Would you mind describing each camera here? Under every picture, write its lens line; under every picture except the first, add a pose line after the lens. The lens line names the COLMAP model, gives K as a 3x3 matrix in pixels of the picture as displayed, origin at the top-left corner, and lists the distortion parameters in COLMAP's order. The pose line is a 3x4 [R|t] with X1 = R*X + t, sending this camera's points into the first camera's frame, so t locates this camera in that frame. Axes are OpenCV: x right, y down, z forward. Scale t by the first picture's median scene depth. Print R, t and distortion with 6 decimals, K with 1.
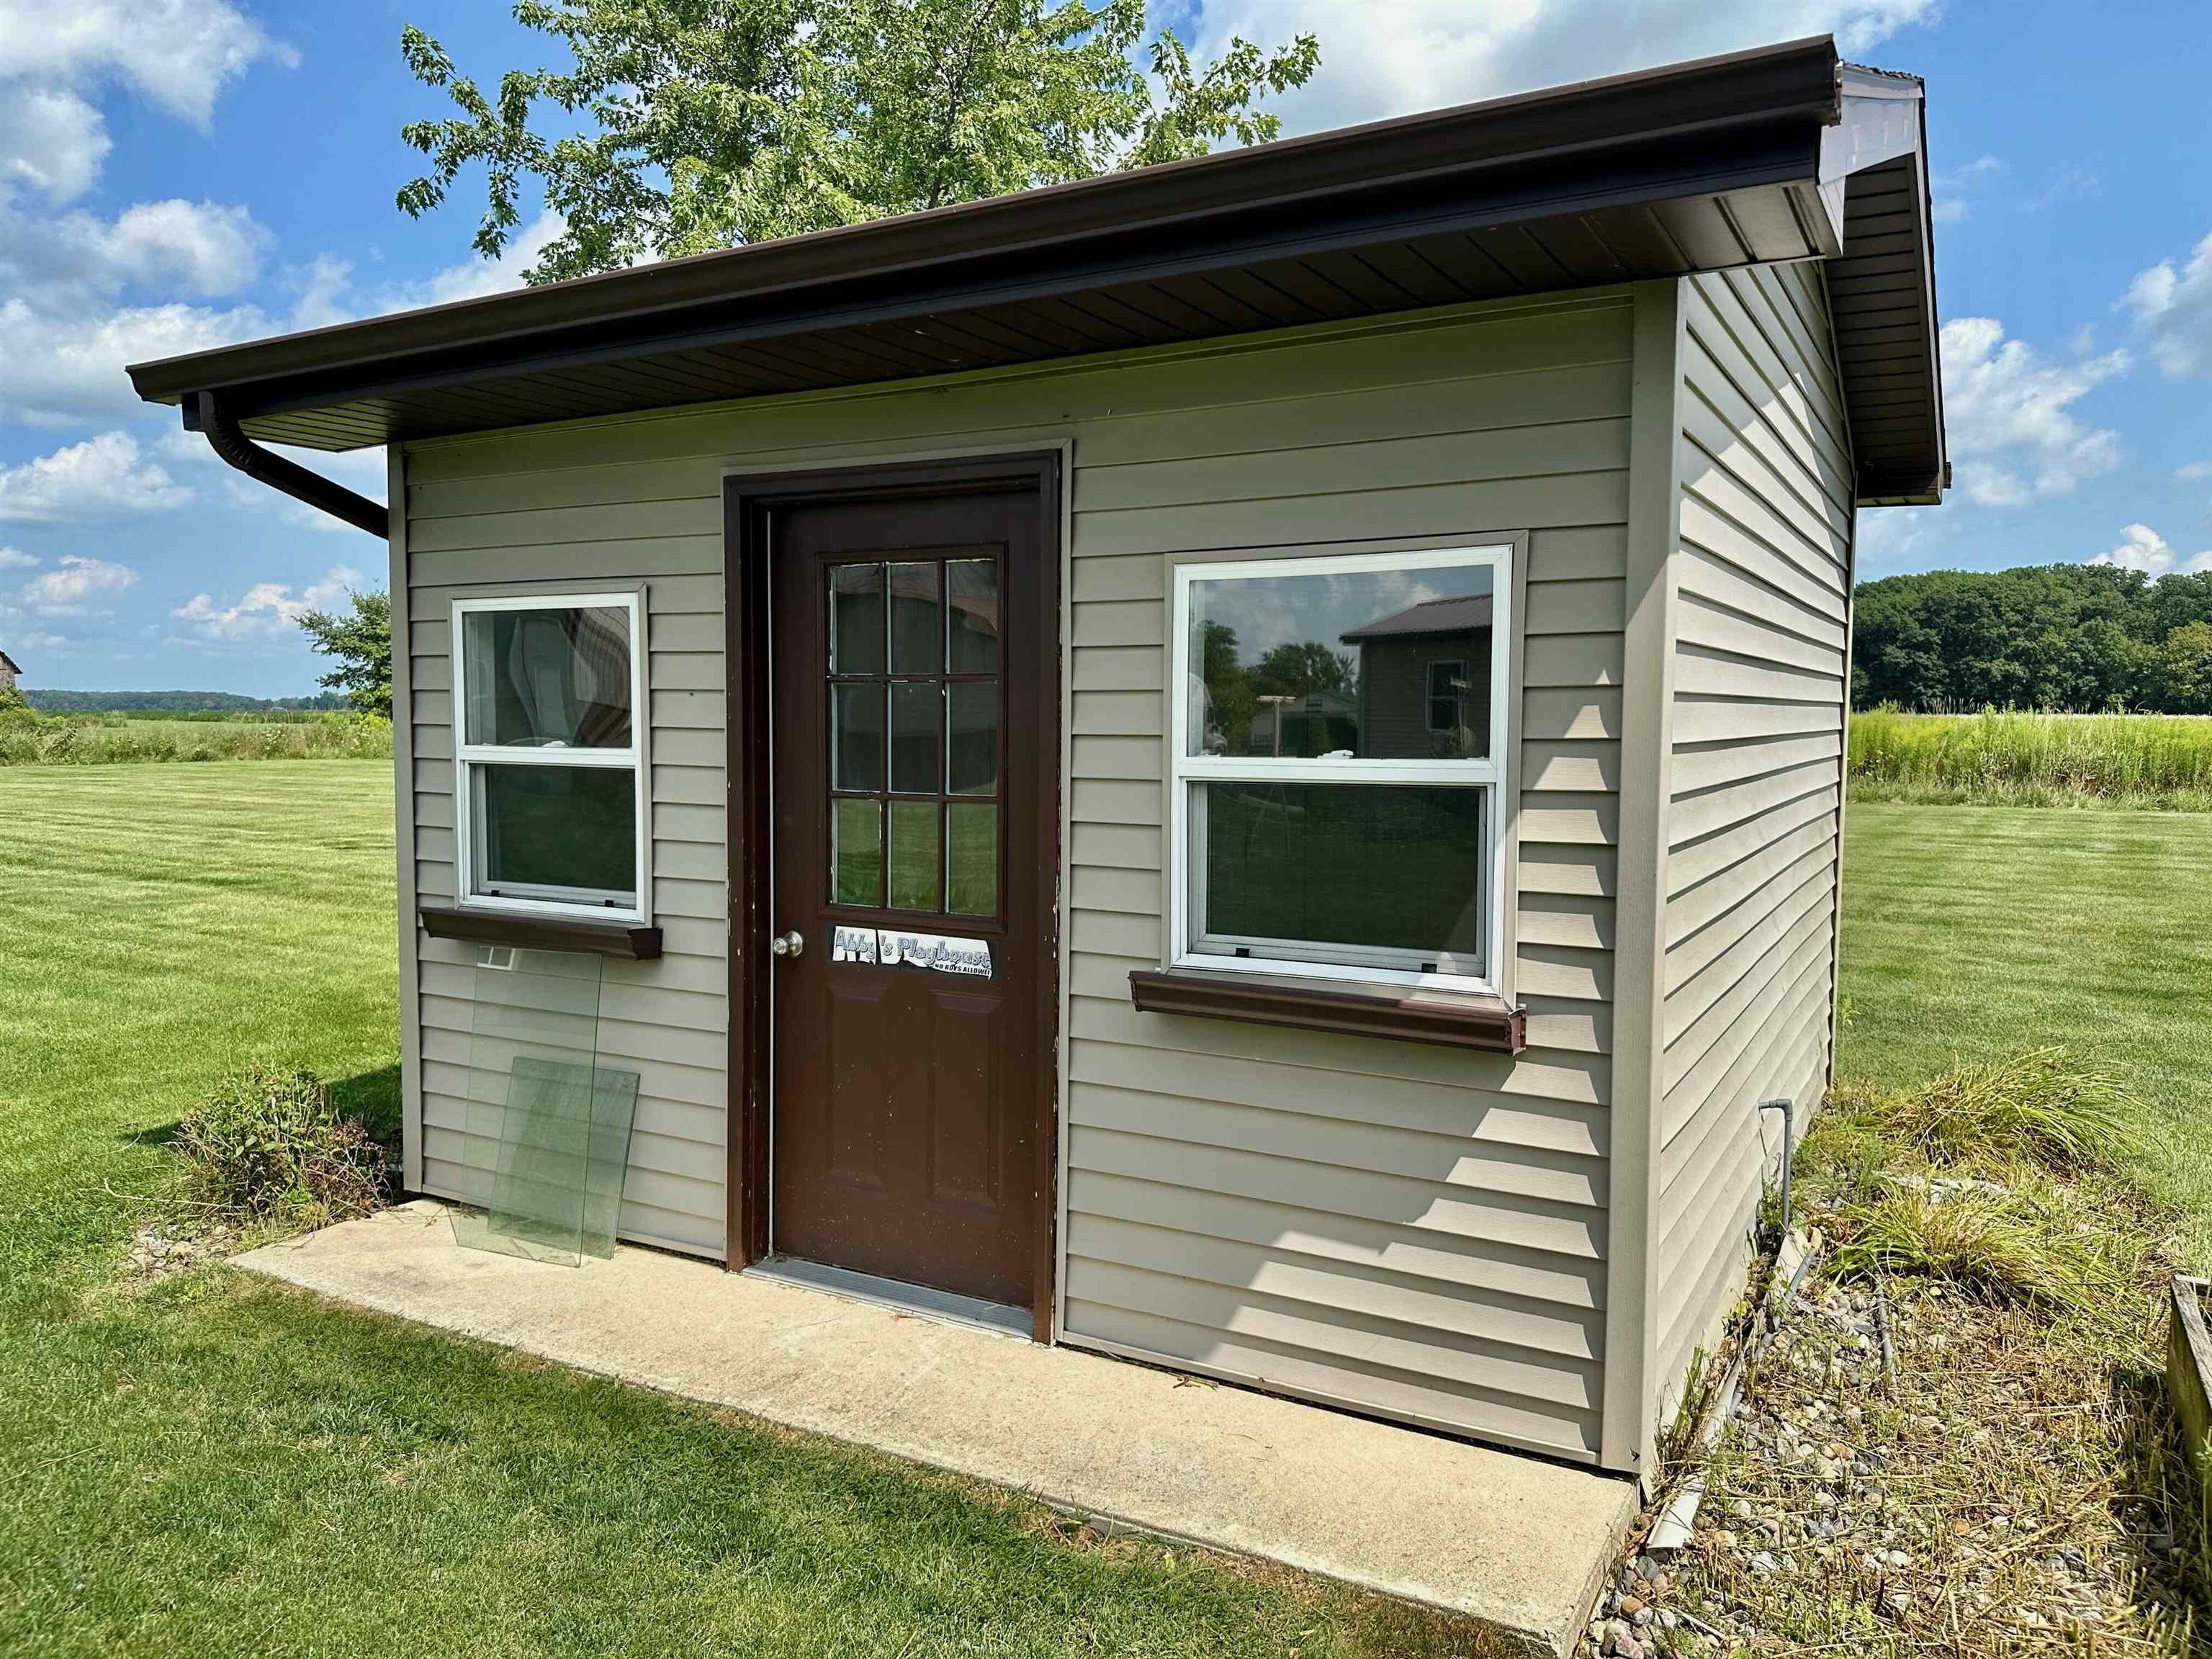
lens RADIAL K [[1553.1, 0, 1106.0], [0, 1553.1, 829.5], [0, 0, 1]] dist [0.030505, -0.000874]
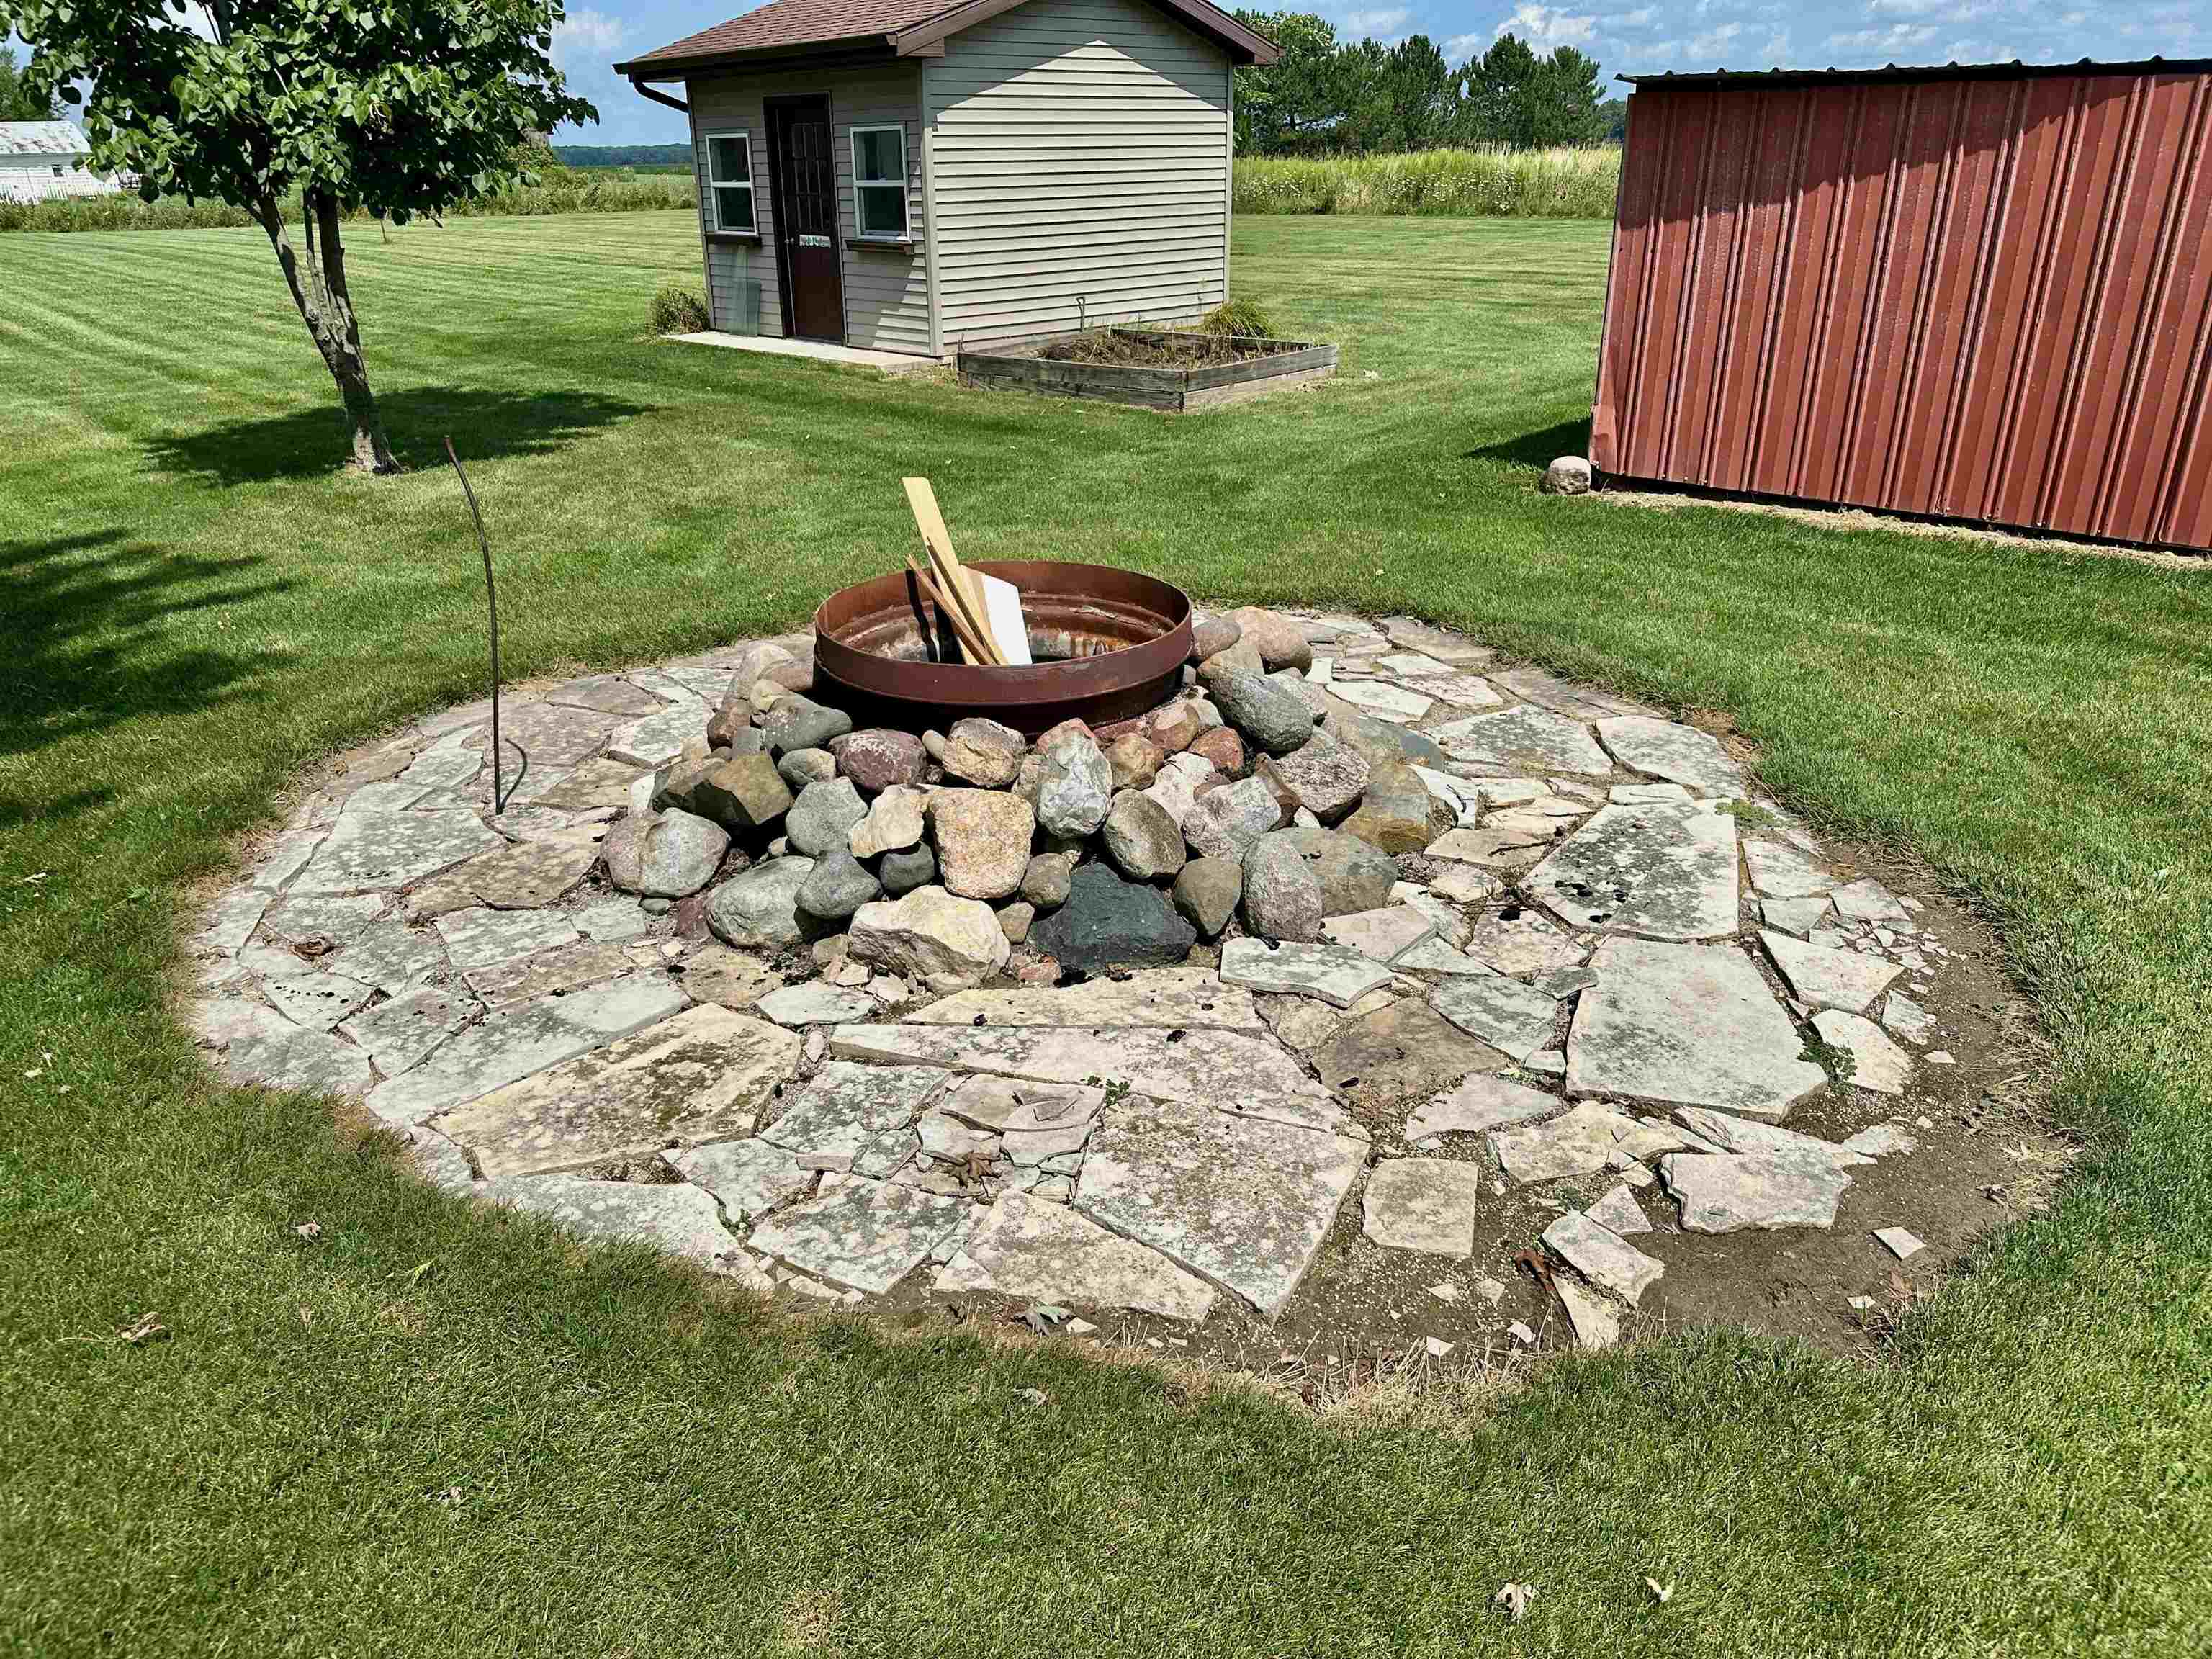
lens RADIAL K [[1550.4, 0, 1106.0], [0, 1550.4, 829.5], [0, 0, 1]] dist [0.001894, -0.000405]
pose [[0.959801, 0.097722, -0.263119, 1.466768], [-0.005508, 0.943811, 0.330441, 0.159013], [0.280626, -0.315708, 0.906409, -2.295621]]
